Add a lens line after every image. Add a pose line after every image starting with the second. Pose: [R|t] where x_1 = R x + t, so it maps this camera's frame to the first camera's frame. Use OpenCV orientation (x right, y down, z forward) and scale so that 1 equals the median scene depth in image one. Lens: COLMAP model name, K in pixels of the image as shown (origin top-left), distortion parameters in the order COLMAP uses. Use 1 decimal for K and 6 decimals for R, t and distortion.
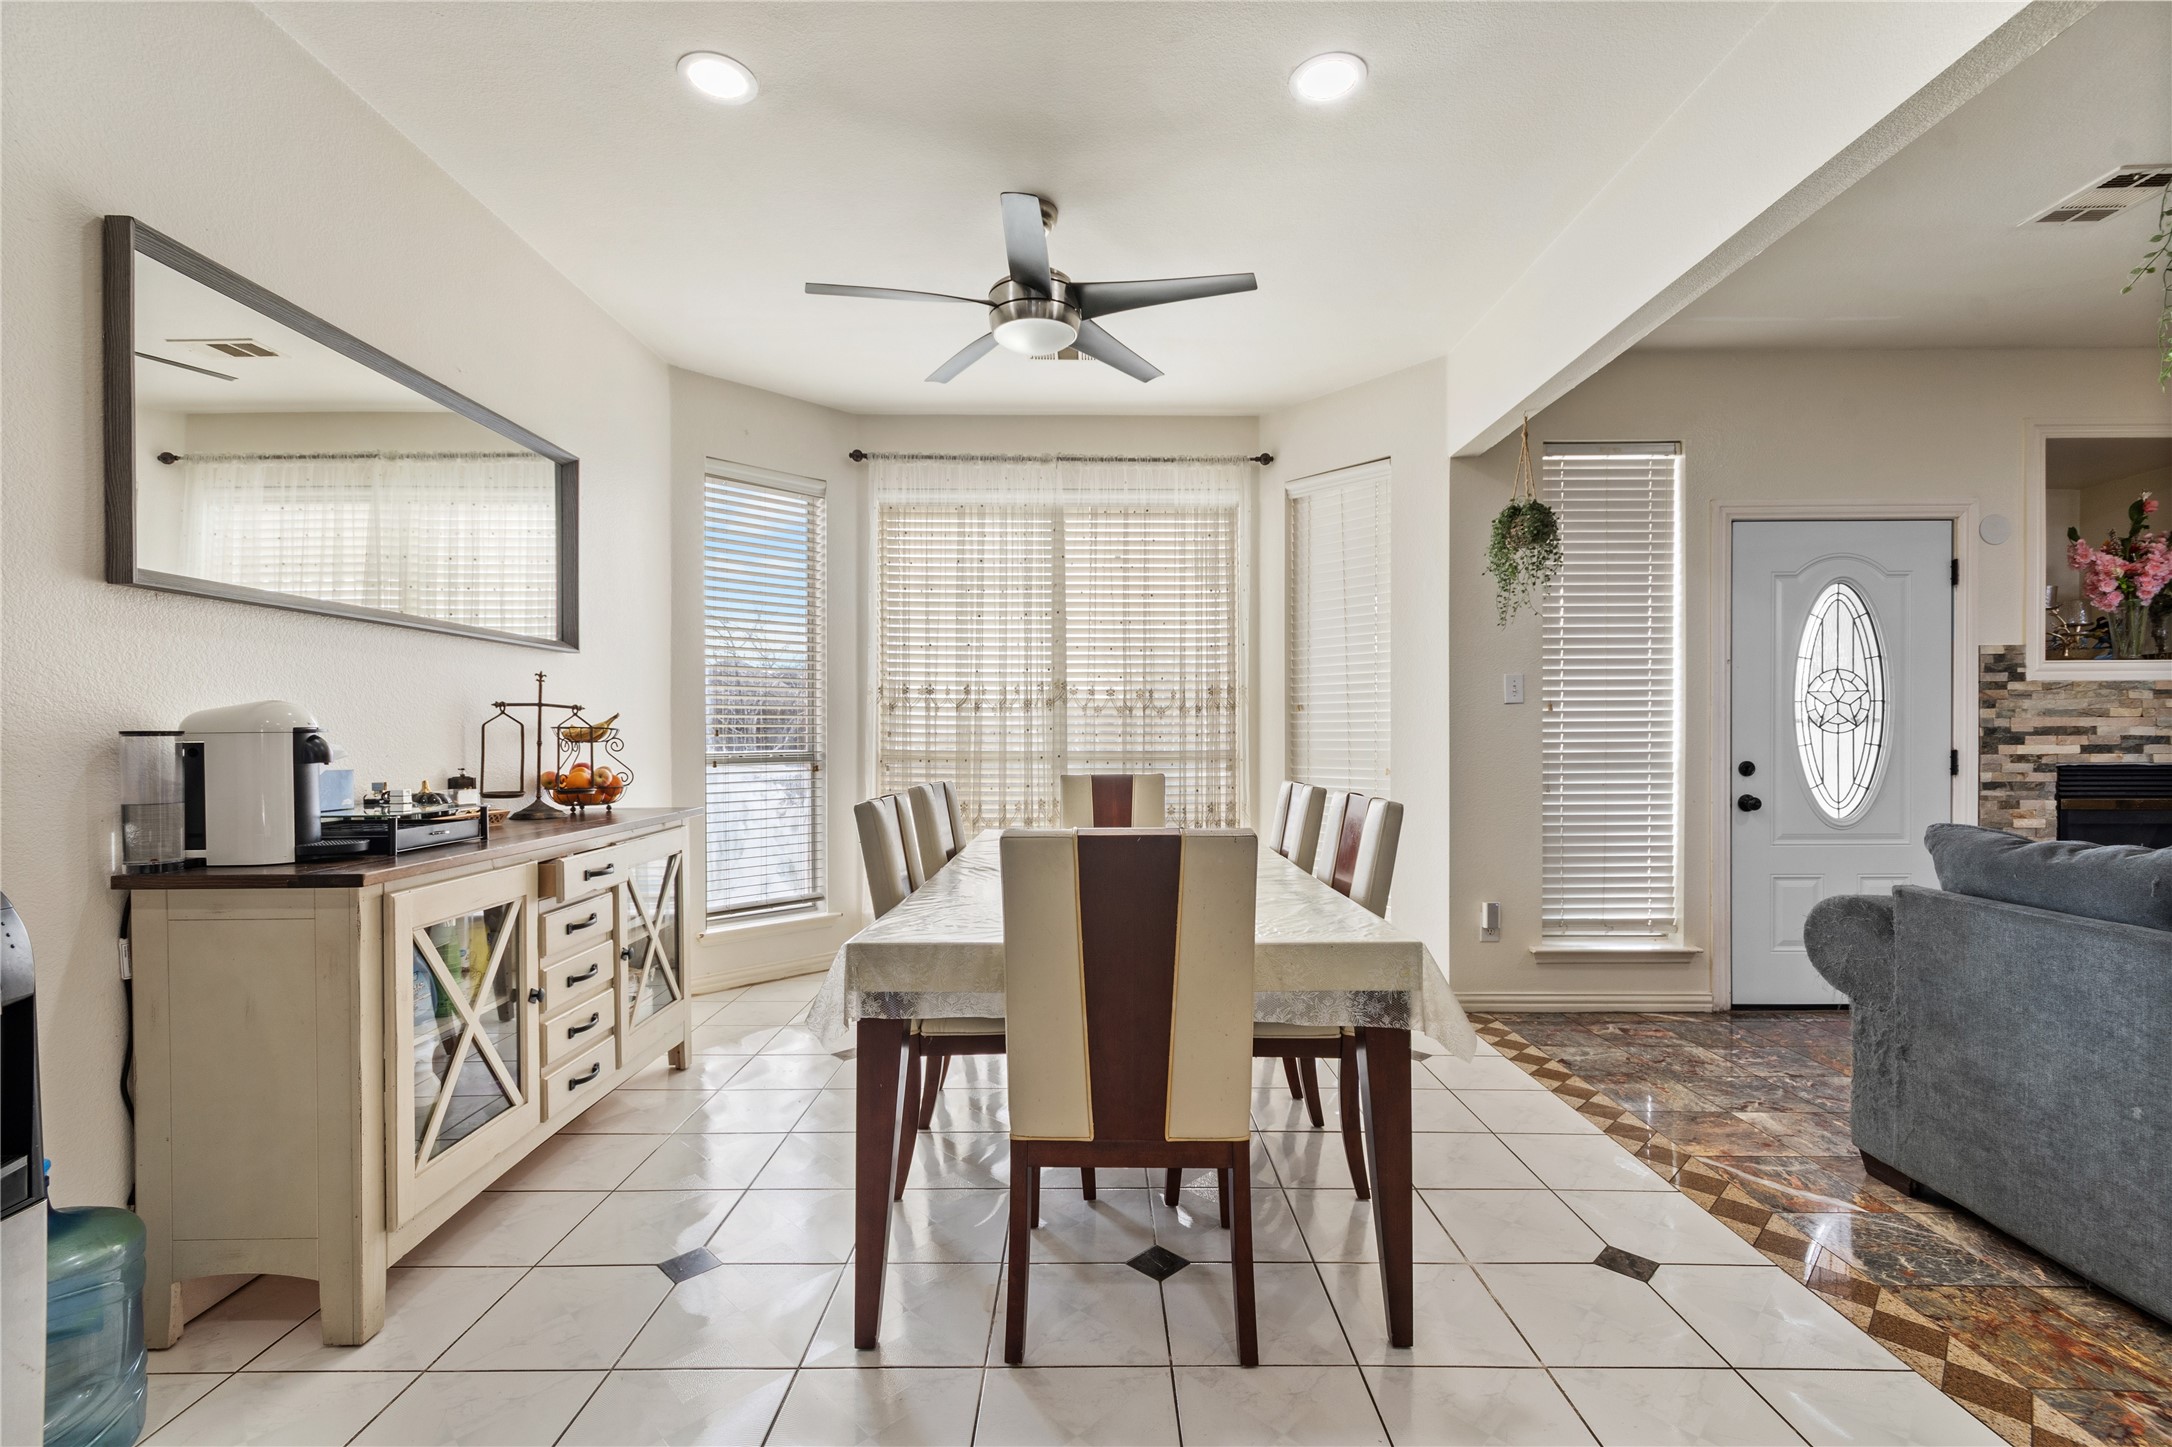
lens RADIAL K [[956.4, 0, 1094.7], [0, 956.4, 738.2], [0, 0, 1]] dist [0.007157, -0.000342]
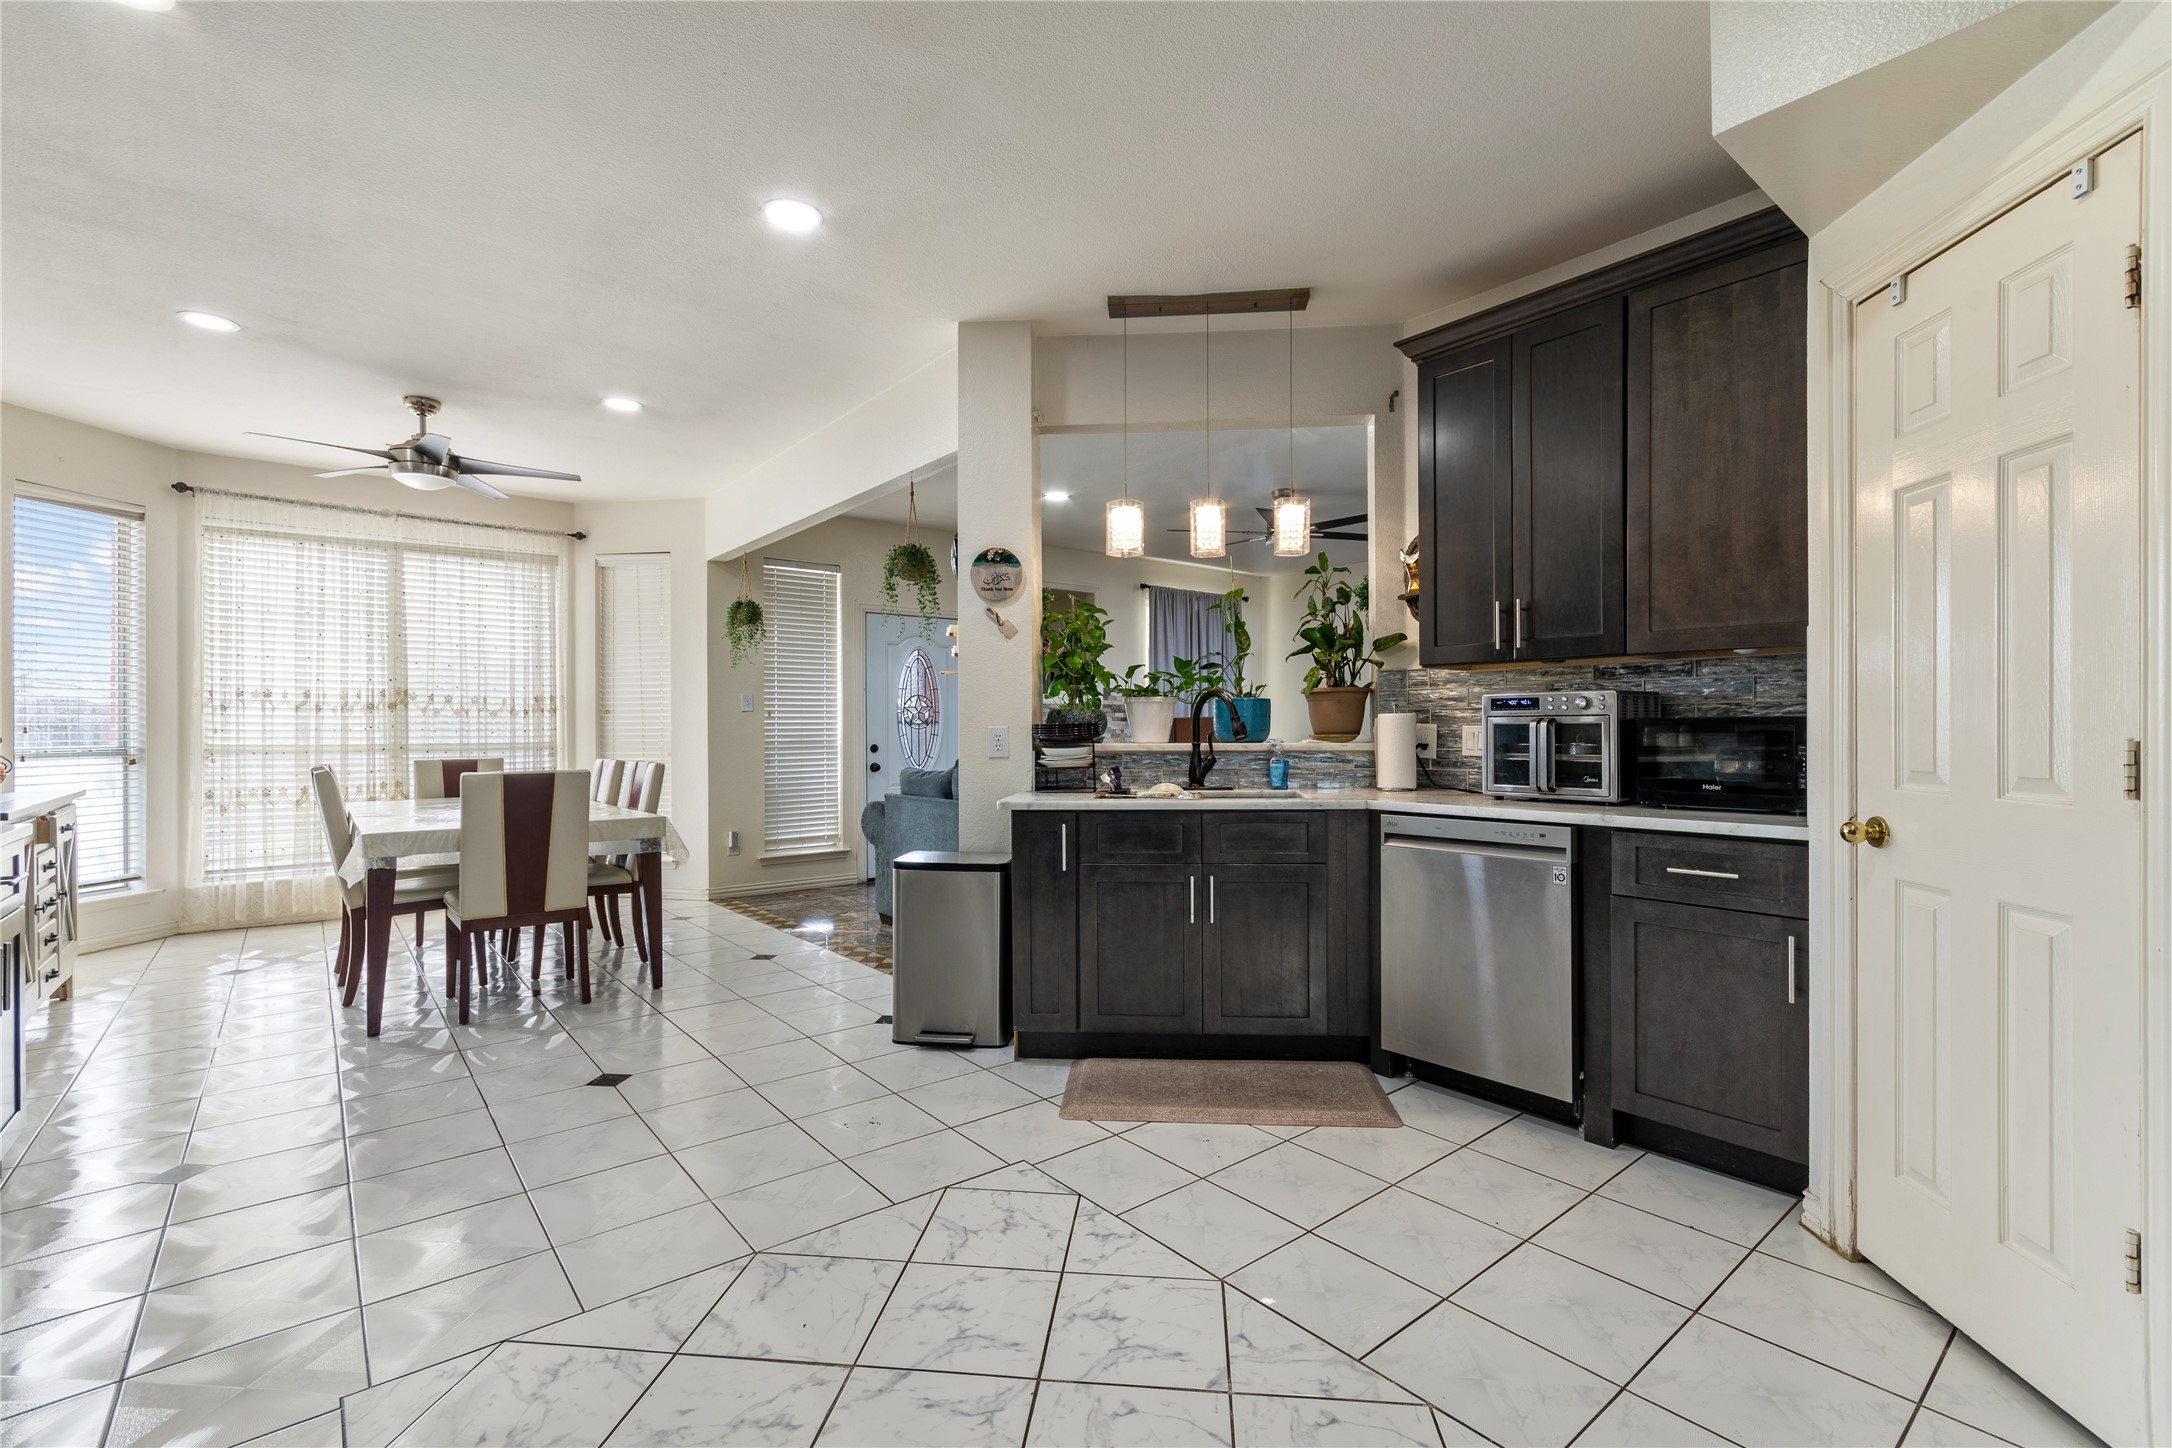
lens RADIAL K [[956.4, 0, 1087.2], [0, 956.4, 732.2], [0, 0, 1]] dist [0.007157, -0.000342]
pose [[0.777796, -0.003640, 0.628506, -0.193559], [0.004466, 0.999990, 0.000264, 0.002823], [-0.628500, 0.002602, 0.777805, -0.859282]]
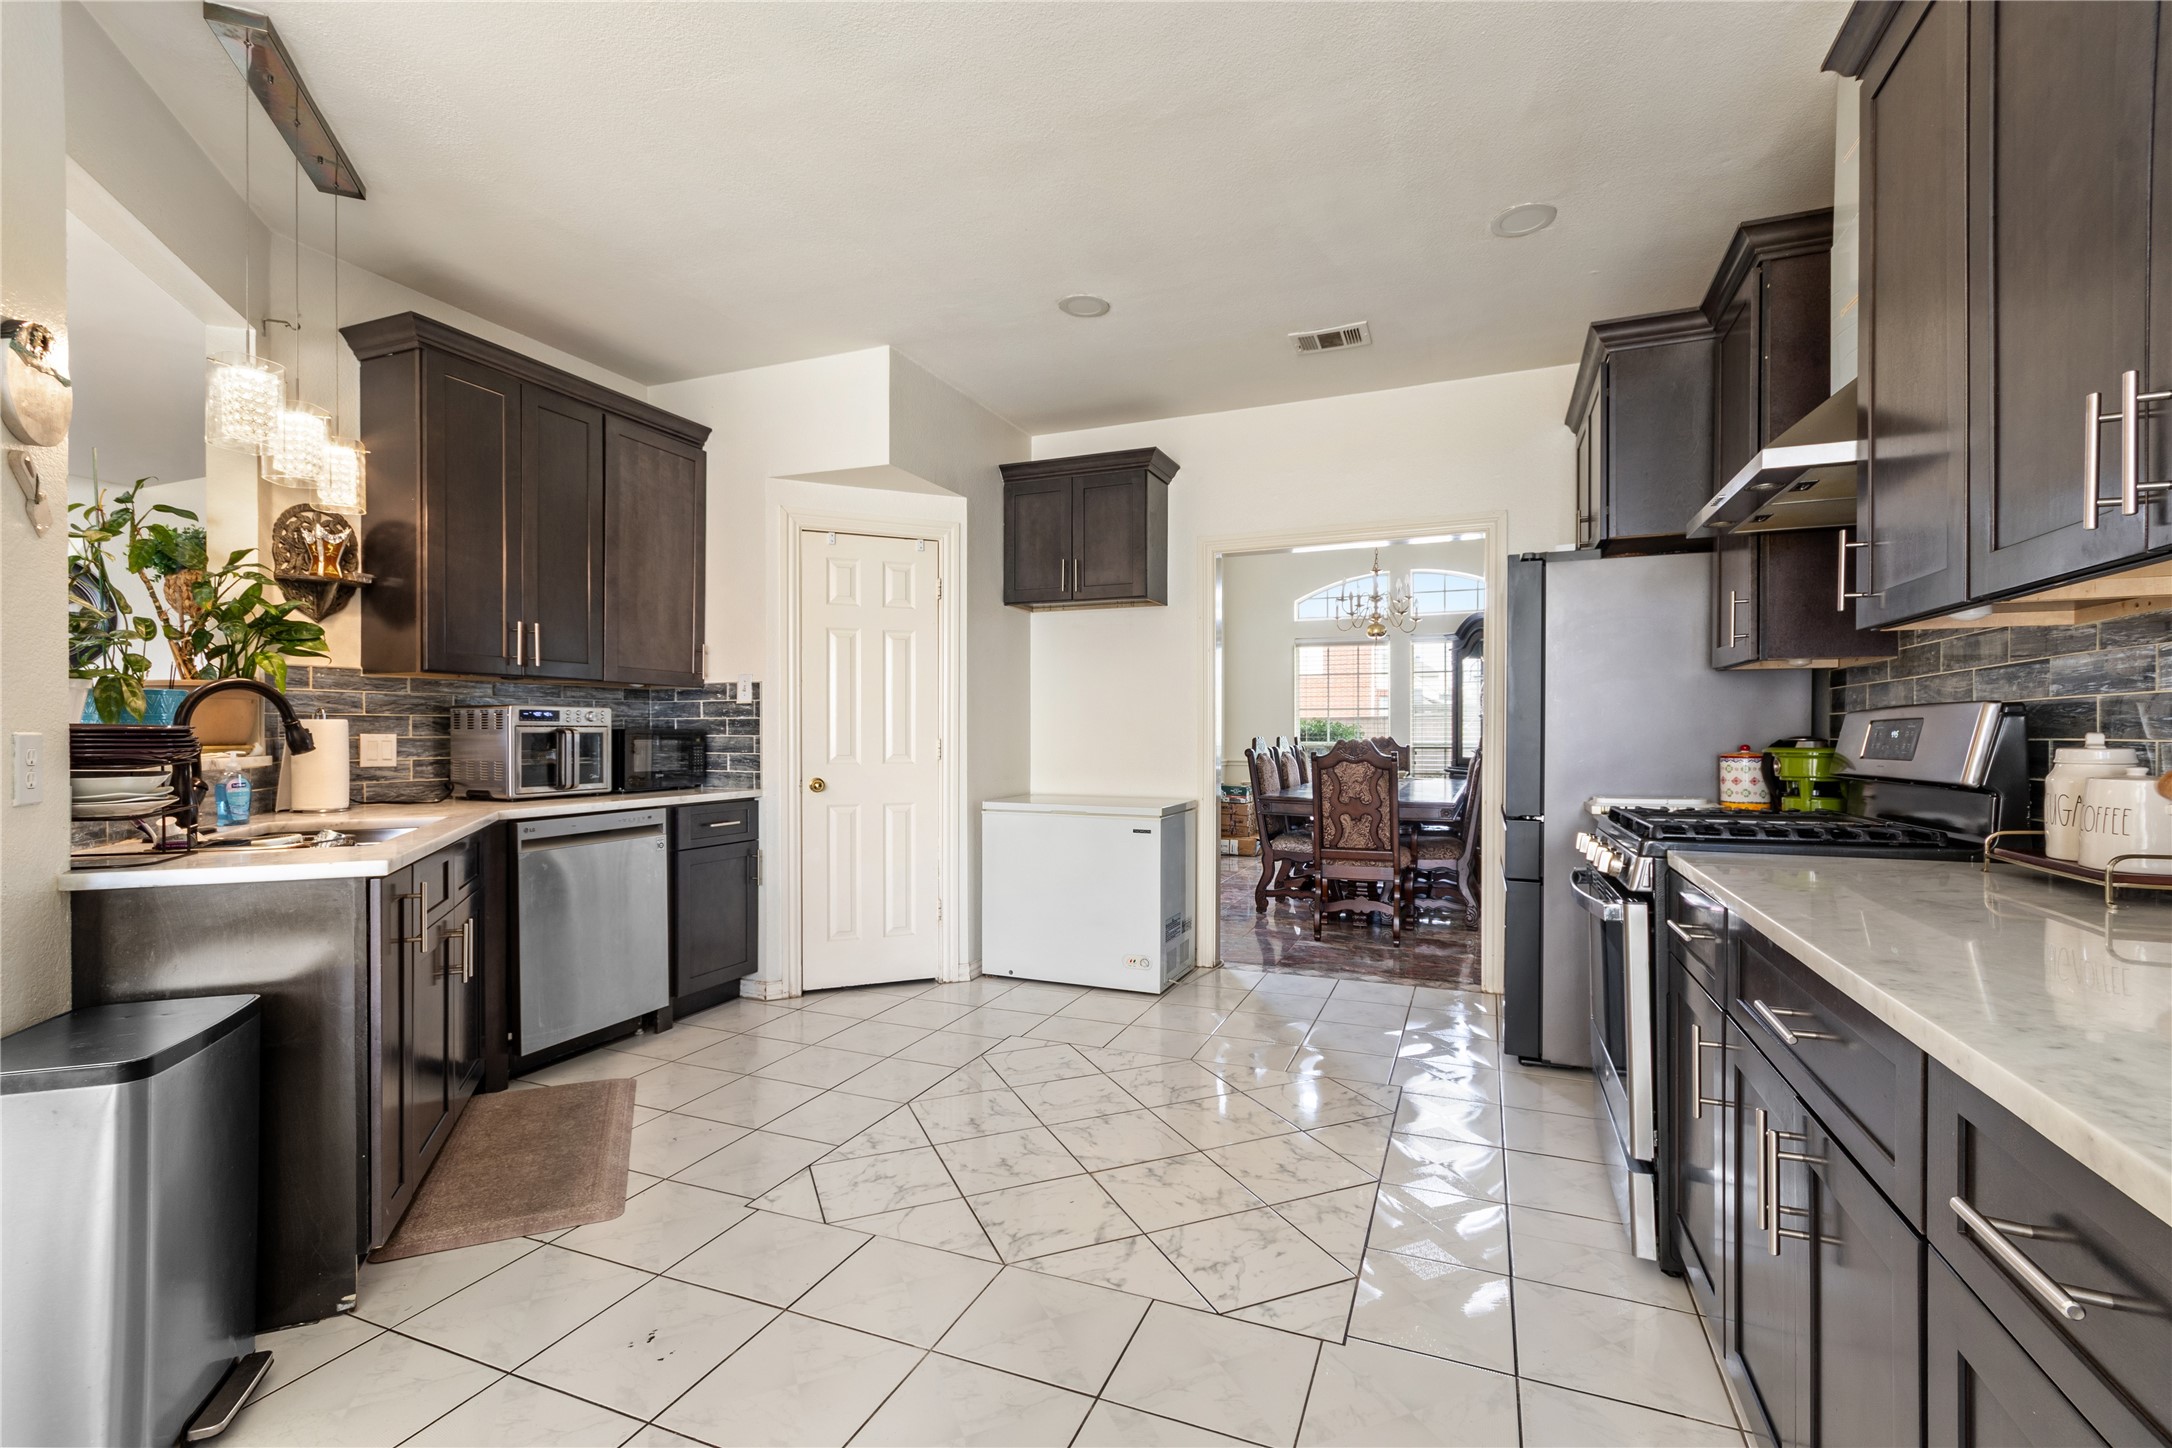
lens RADIAL K [[956.4, 0, 1092.5], [0, 956.4, 732.2], [0, 0, 1]] dist [0.007157, -0.000342]
pose [[-0.924190, 0.004208, 0.381910, -0.263042], [0.004388, 0.999990, -0.000400, -0.001412], [-0.381908, 0.001306, -0.924199, 0.392818]]
